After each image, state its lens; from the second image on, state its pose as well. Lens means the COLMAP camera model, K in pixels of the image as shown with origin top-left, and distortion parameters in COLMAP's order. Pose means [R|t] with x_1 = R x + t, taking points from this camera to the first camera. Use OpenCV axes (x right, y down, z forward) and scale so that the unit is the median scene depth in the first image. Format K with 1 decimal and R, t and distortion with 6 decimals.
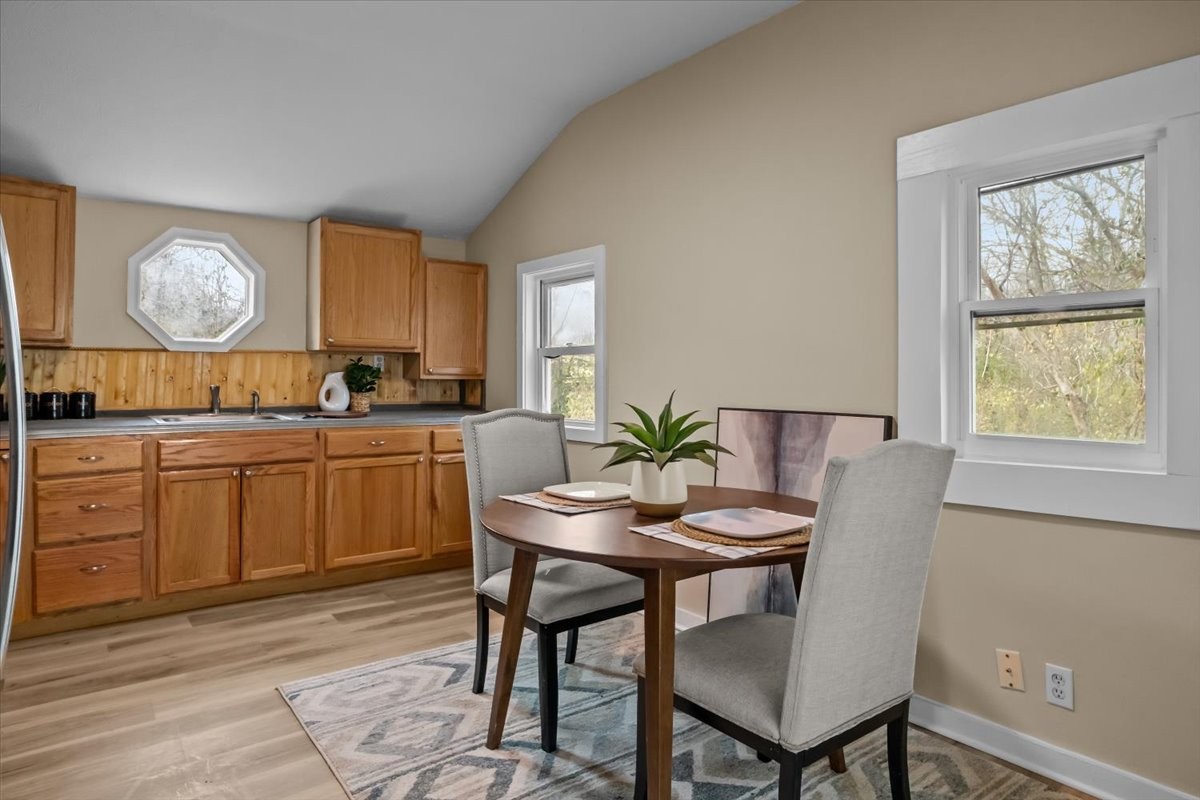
lens RADIAL K [[705.3, 0, 595.2], [0, 705.3, 382.6], [0, 0, 1]] dist [0.000633, -0.000342]
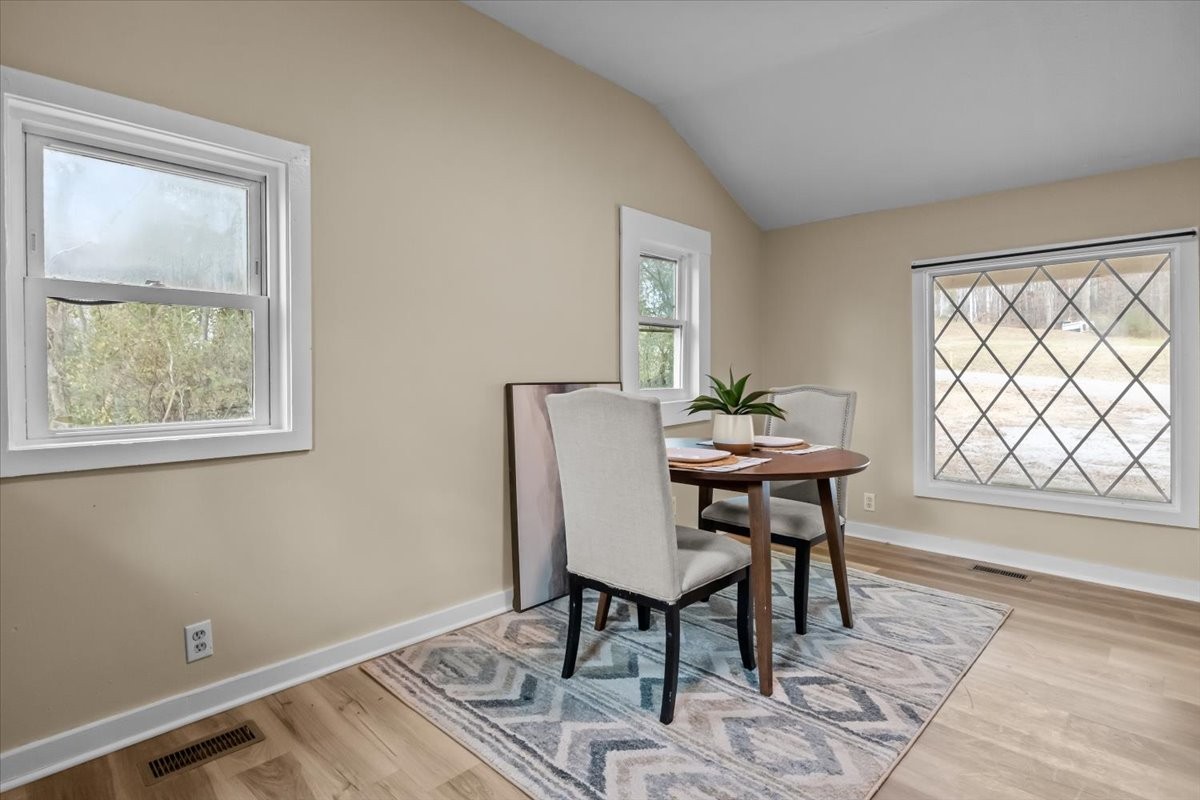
lens RADIAL K [[601.2, 0, 607.0], [0, 601.2, 379.6], [0, 0, 1]] dist [-0.003637, -0.002068]
pose [[-0.158709, -0.012077, 0.987252, -0.591516], [0.006010, 0.999895, 0.013198, 0.015661], [-0.987307, 0.008028, -0.158619, 0.815240]]
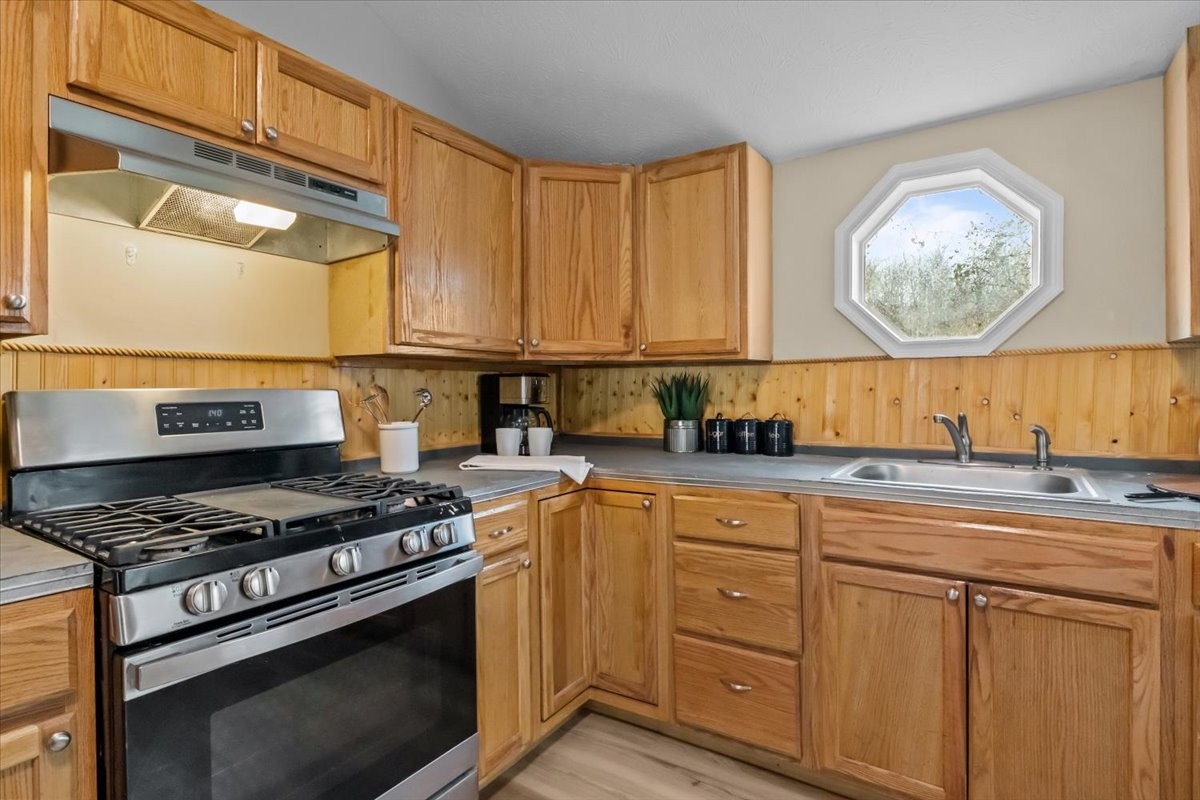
lens RADIAL K [[601.2, 0, 602.4], [0, 601.2, 389.2], [0, 0, 1]] dist [-0.003637, -0.002068]
pose [[0.321535, -0.009834, -0.946846, -0.174213], [-0.000376, 0.999945, -0.010513, -0.011323], [0.946897, 0.003736, 0.321514, 0.587037]]
